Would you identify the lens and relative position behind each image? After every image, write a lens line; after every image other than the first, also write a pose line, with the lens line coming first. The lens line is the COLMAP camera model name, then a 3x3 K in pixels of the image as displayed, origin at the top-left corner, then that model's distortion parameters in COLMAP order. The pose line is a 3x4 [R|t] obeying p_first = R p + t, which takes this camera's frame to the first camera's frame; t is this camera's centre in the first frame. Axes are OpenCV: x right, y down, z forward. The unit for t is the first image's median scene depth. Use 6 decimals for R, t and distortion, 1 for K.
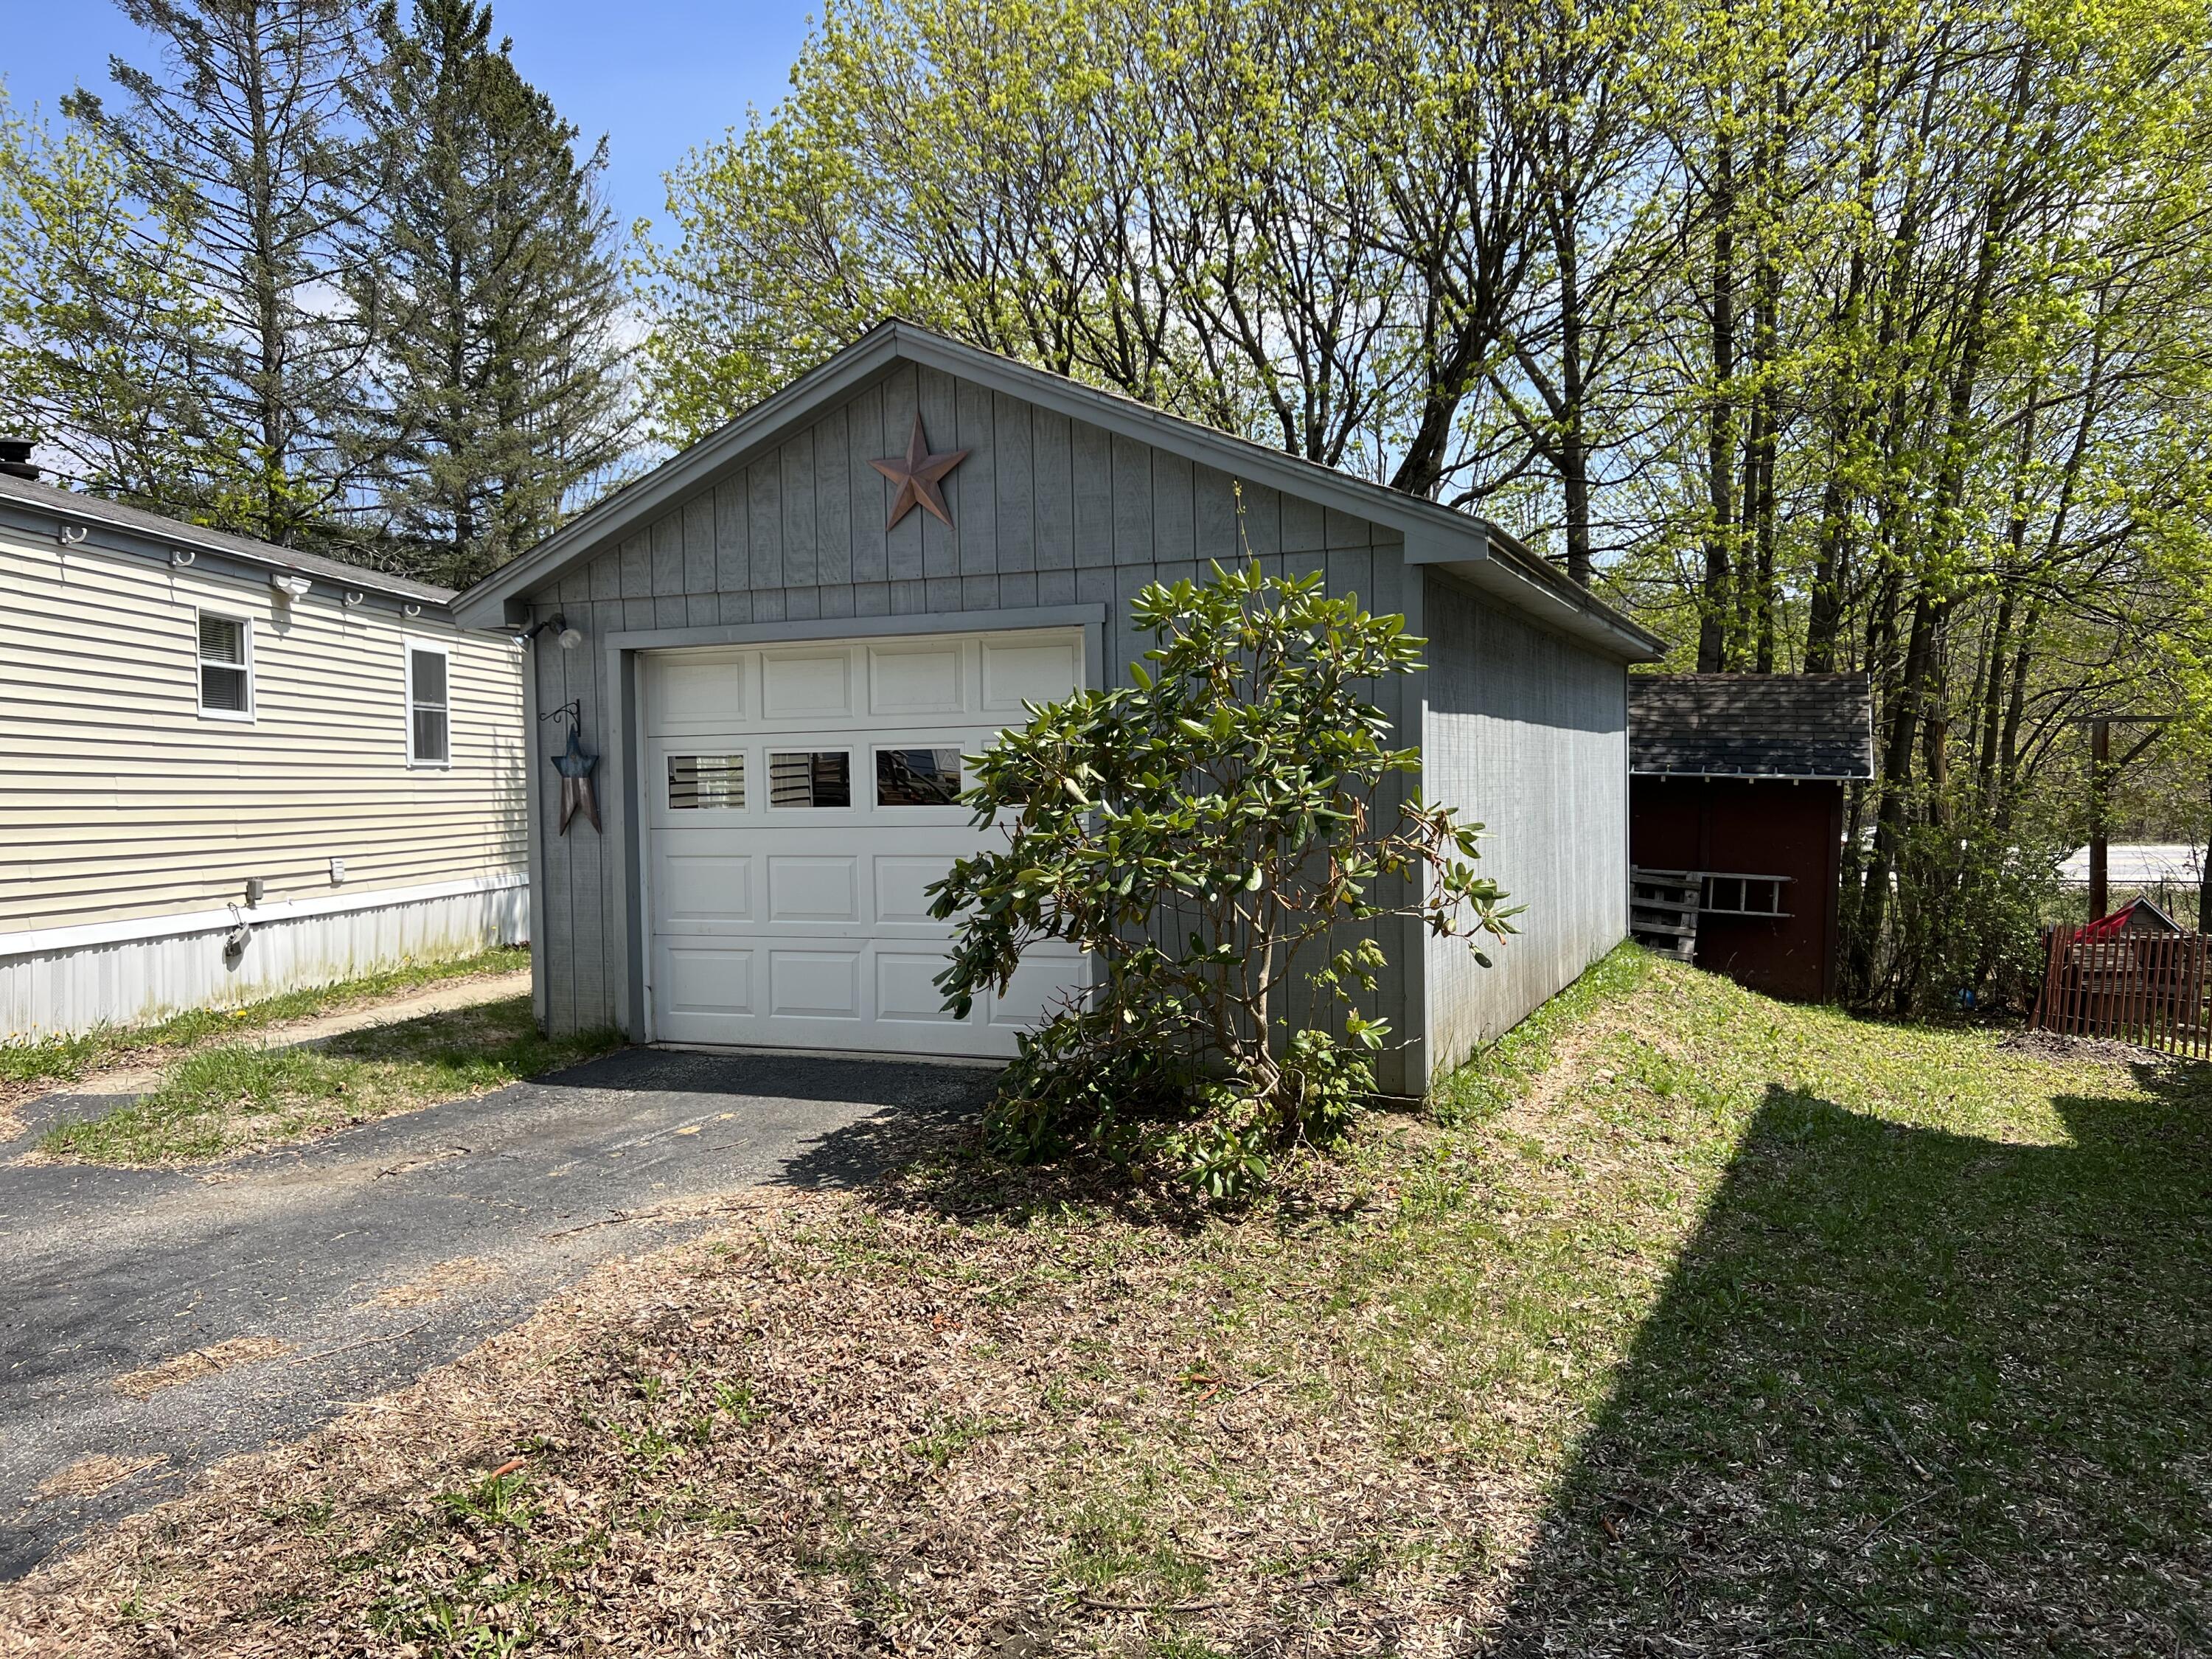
lens RADIAL K [[1692.9, 0, 1105.9], [0, 1692.9, 838.2], [0, 0, 1]] dist [0.006116, 0.002357]
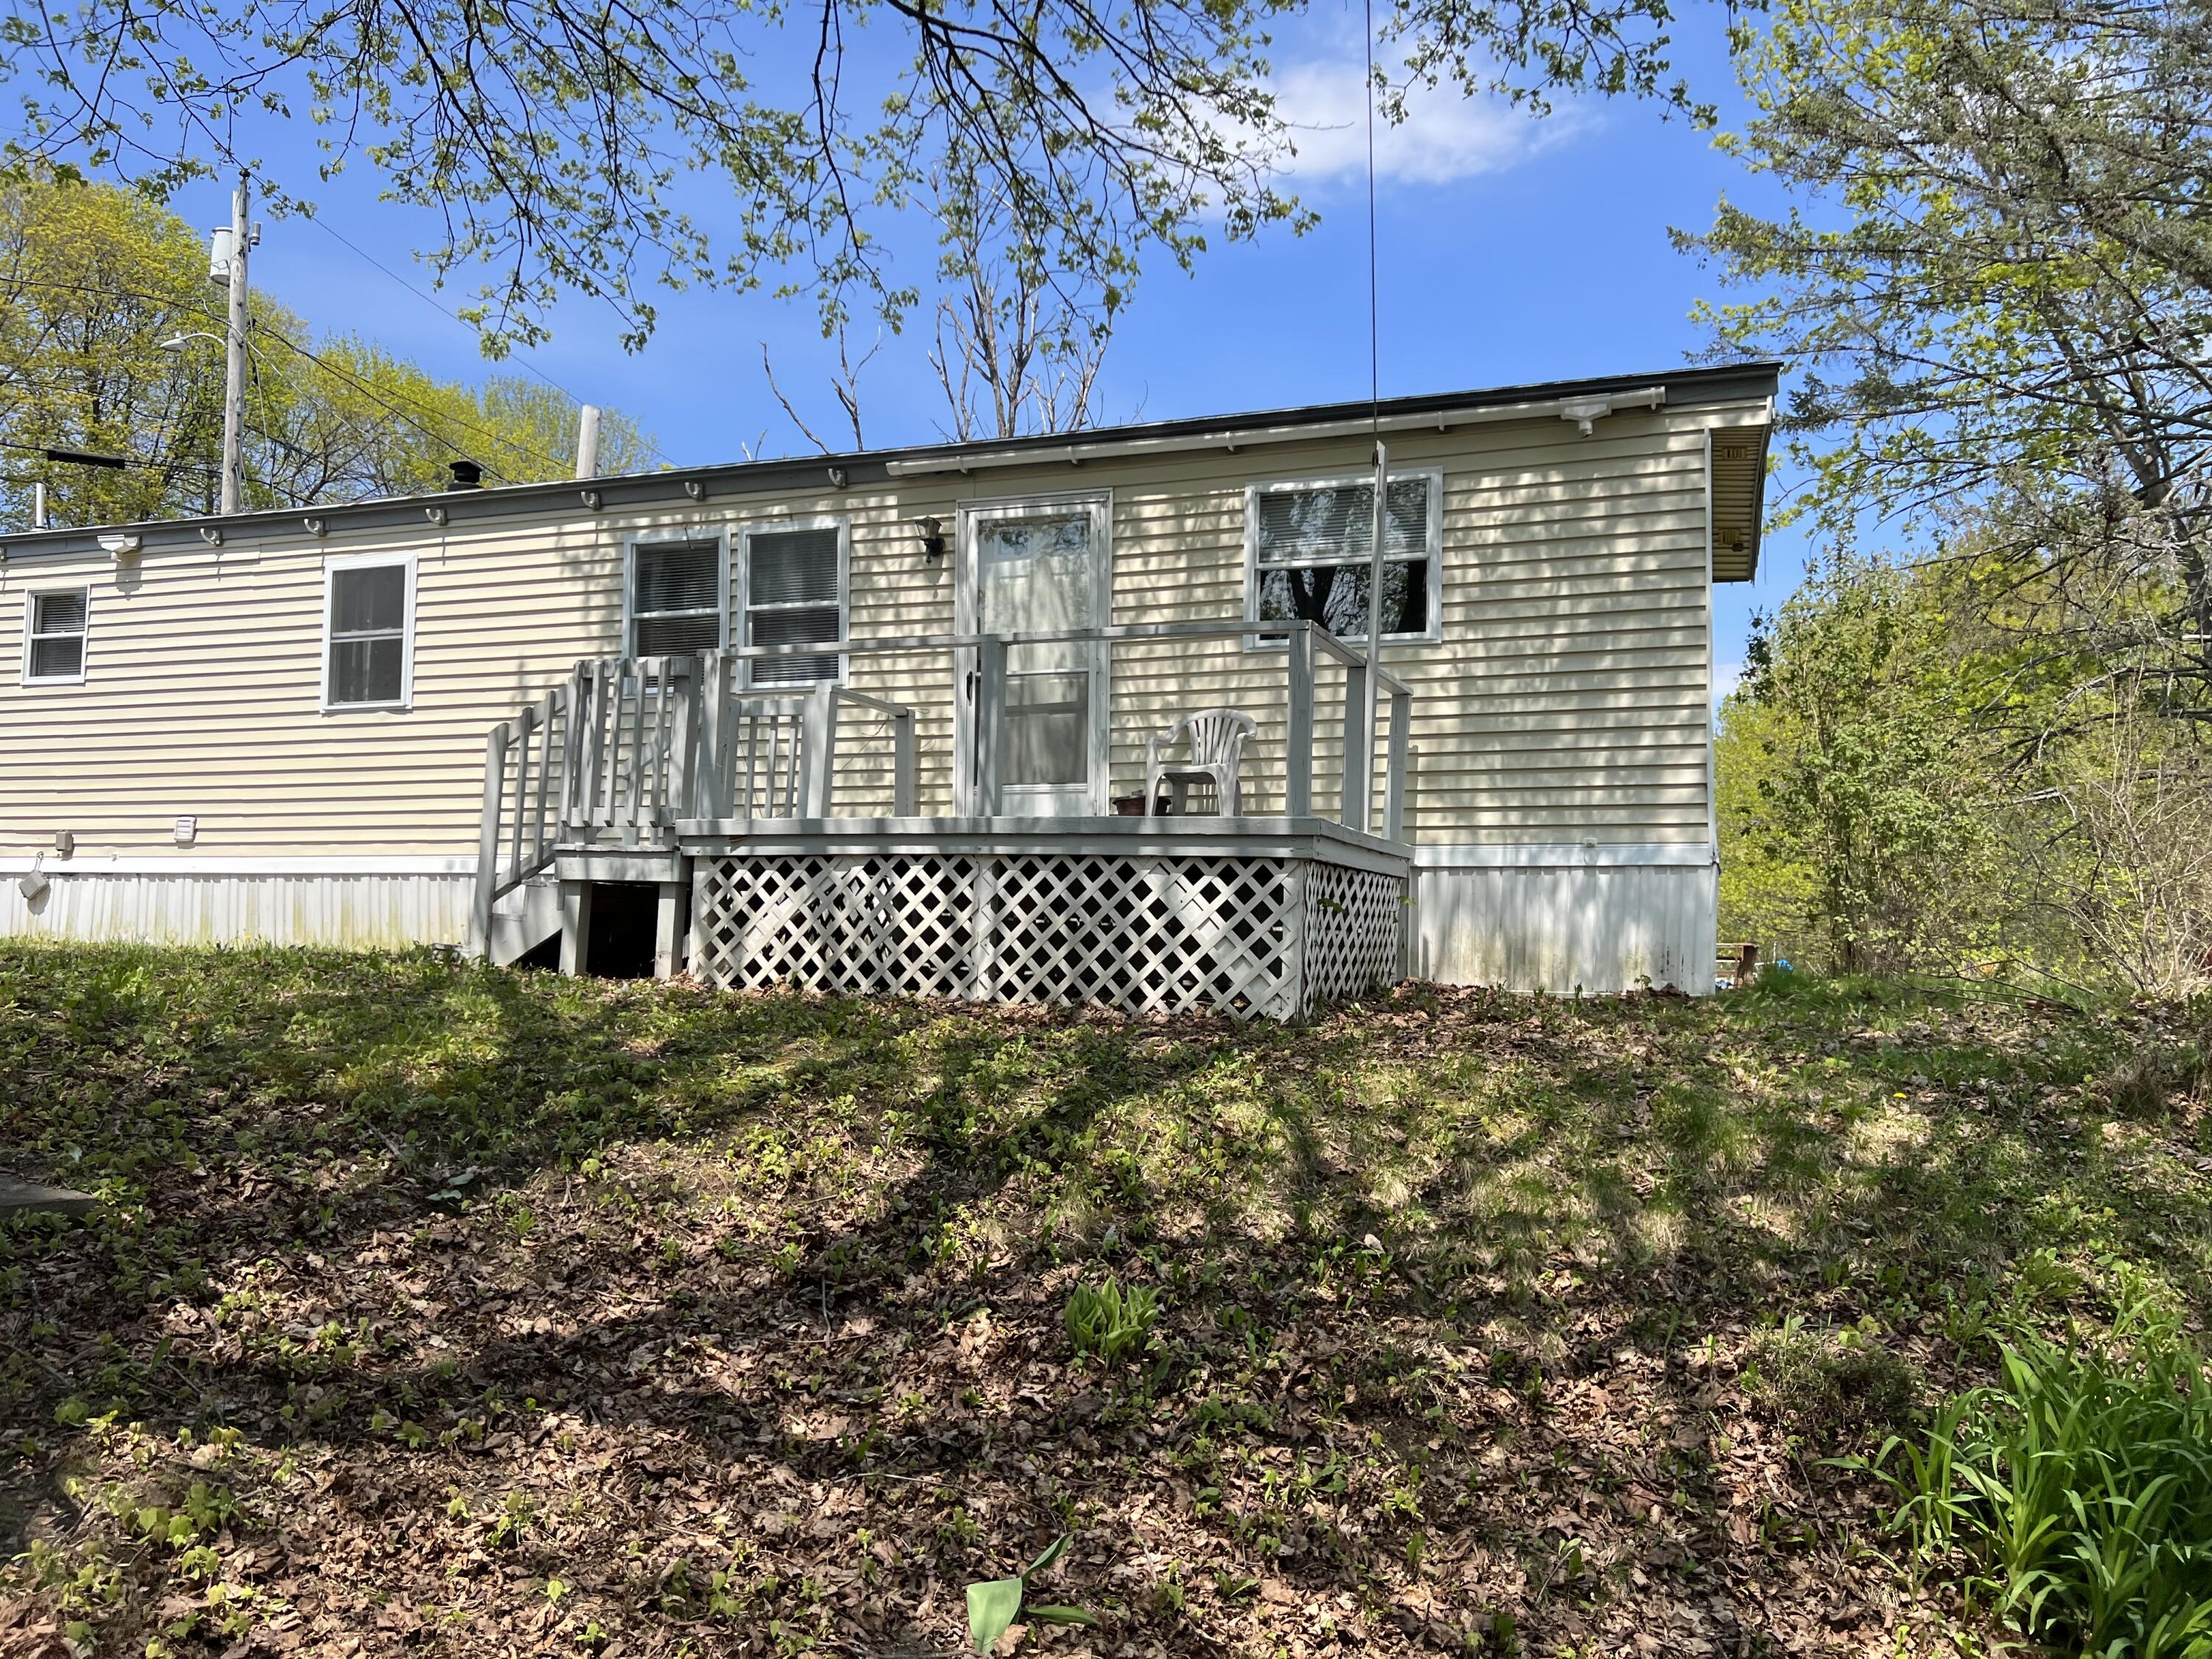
lens RADIAL K [[1692.9, 0, 1105.7], [0, 1692.9, 825.3], [0, 0, 1]] dist [0.006116, 0.002357]
pose [[-0.265653, -0.001794, -0.964067, 0.320336], [-0.018766, 0.999818, 0.003311, 0.003741], [0.963886, 0.018971, -0.265638, 1.745670]]
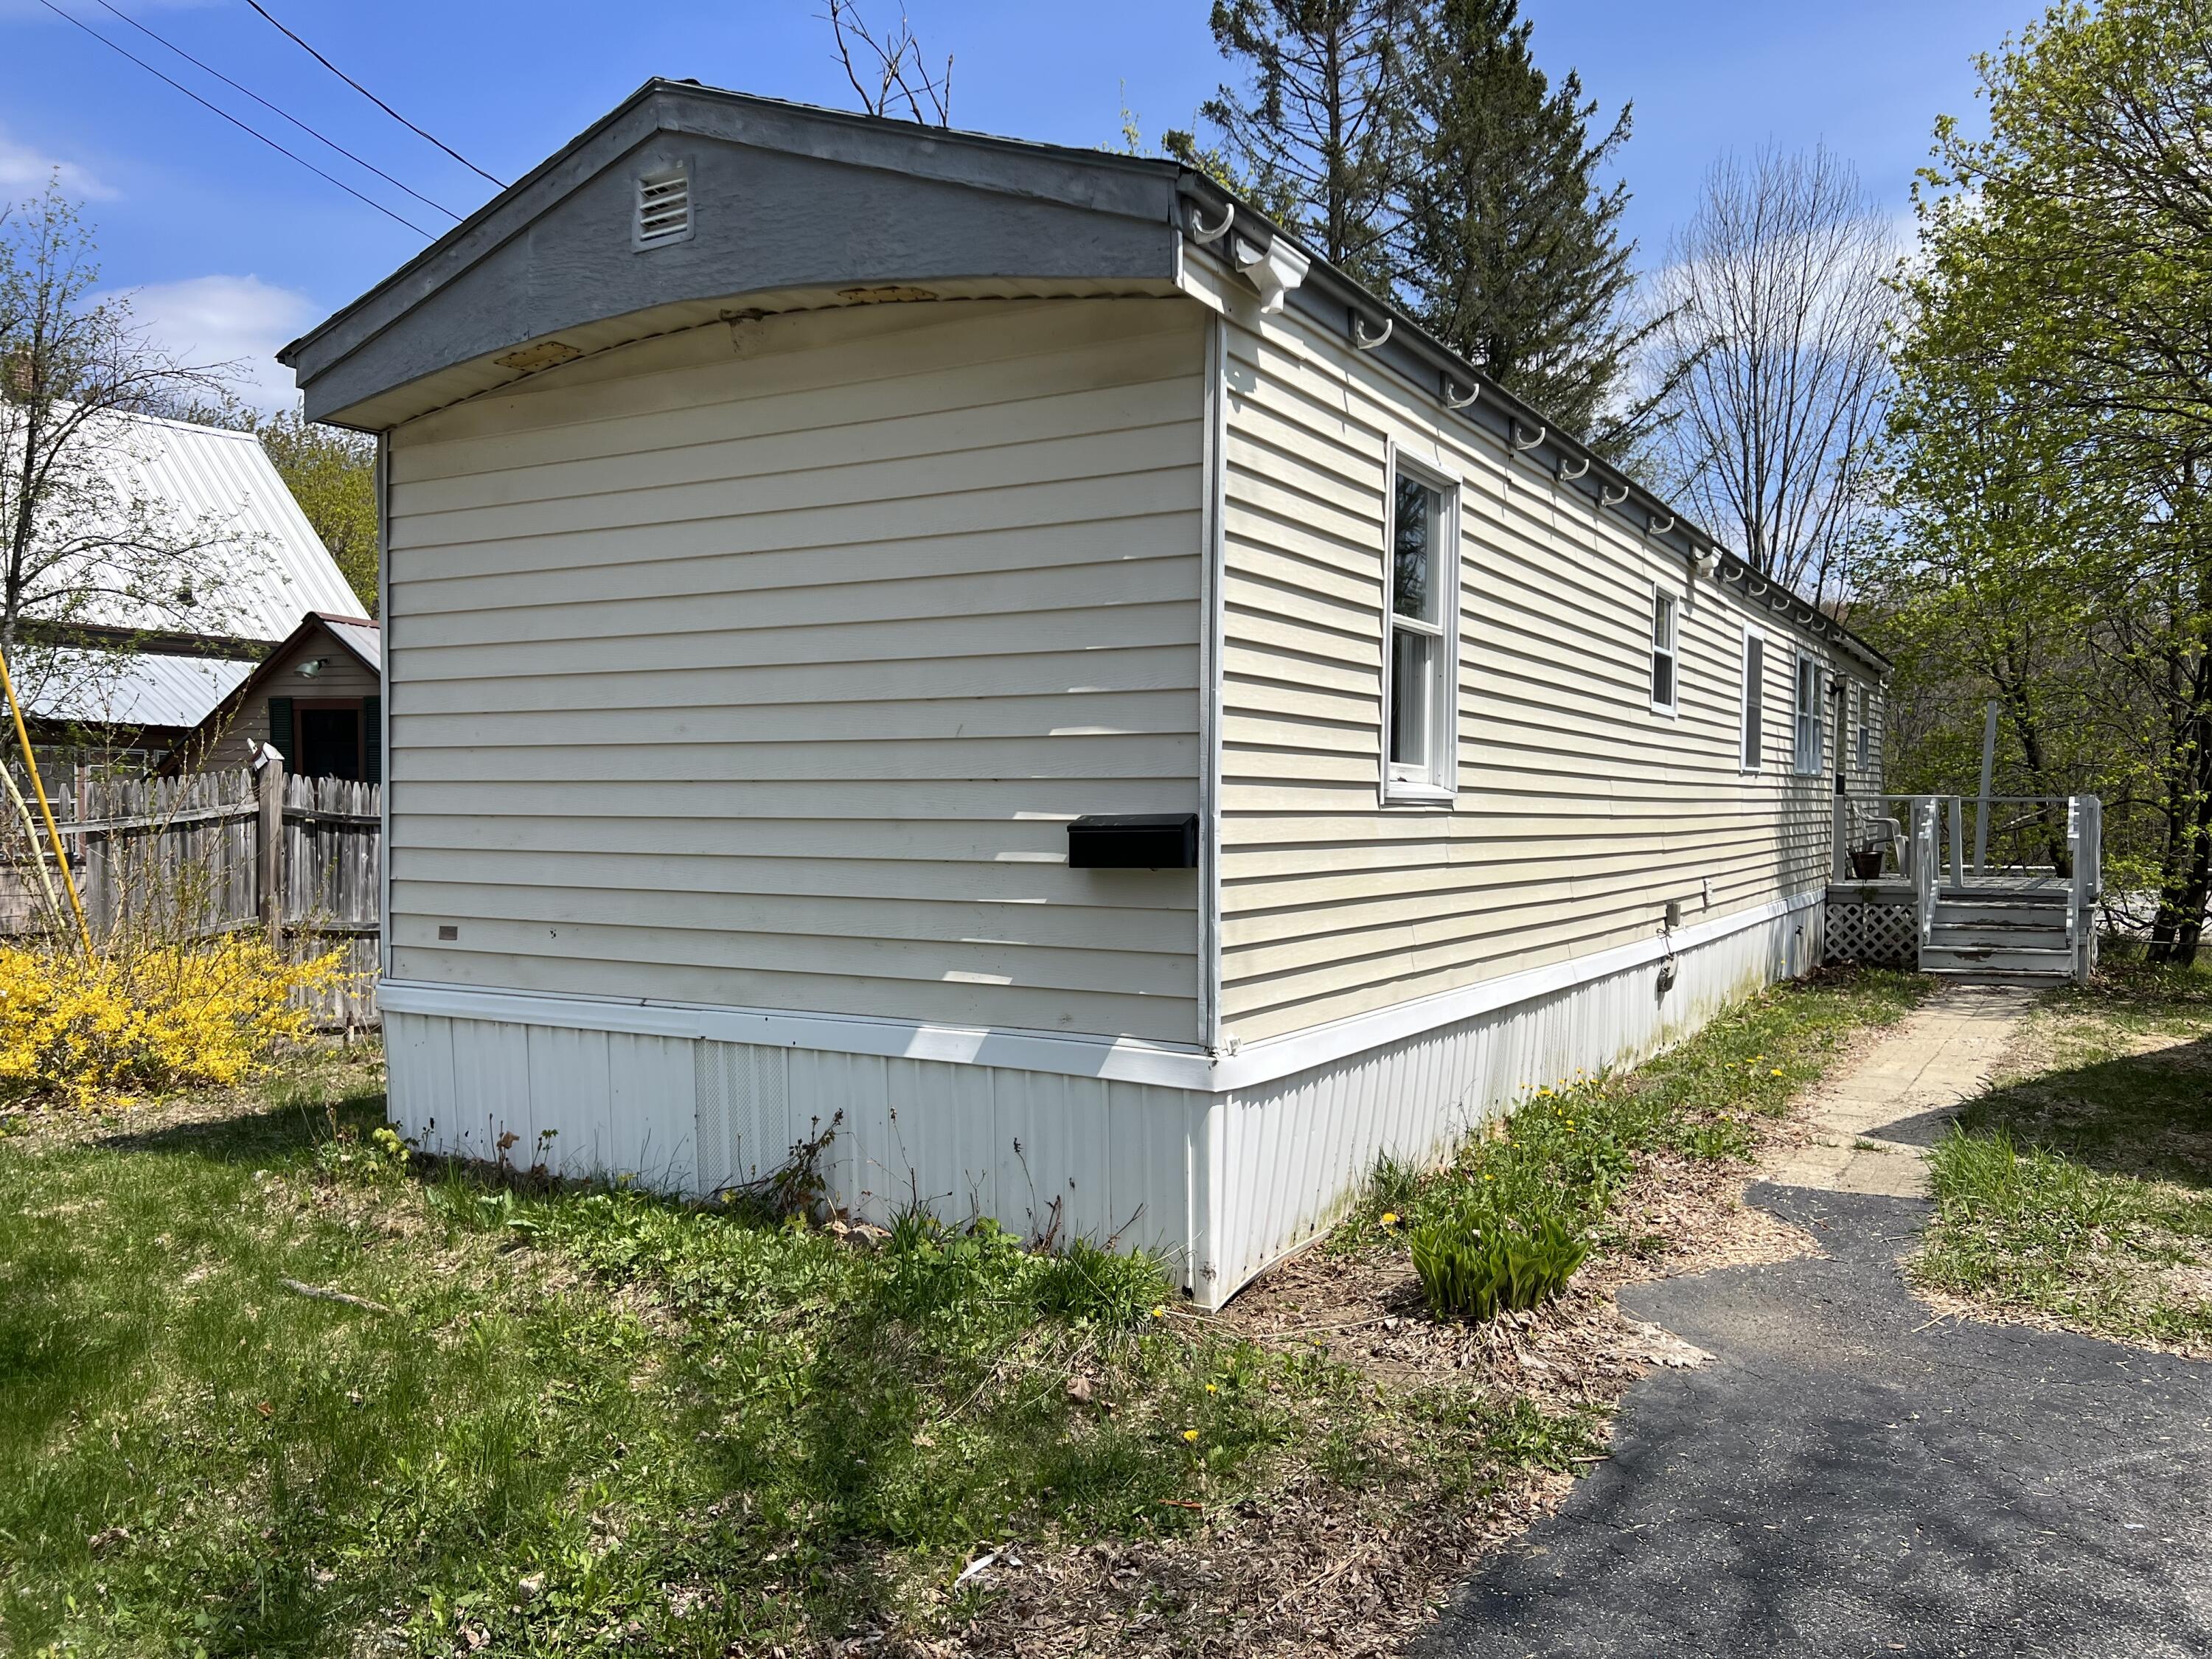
lens RADIAL K [[1692.9, 0, 1105.6], [0, 1692.9, 834.0], [0, 0, 1]] dist [0.006116, 0.002357]
pose [[0.895054, 0.028416, -0.445051, -0.346228], [-0.032130, 0.999483, -0.000802, -0.000039], [0.444799, 0.015017, 0.895505, 0.096862]]
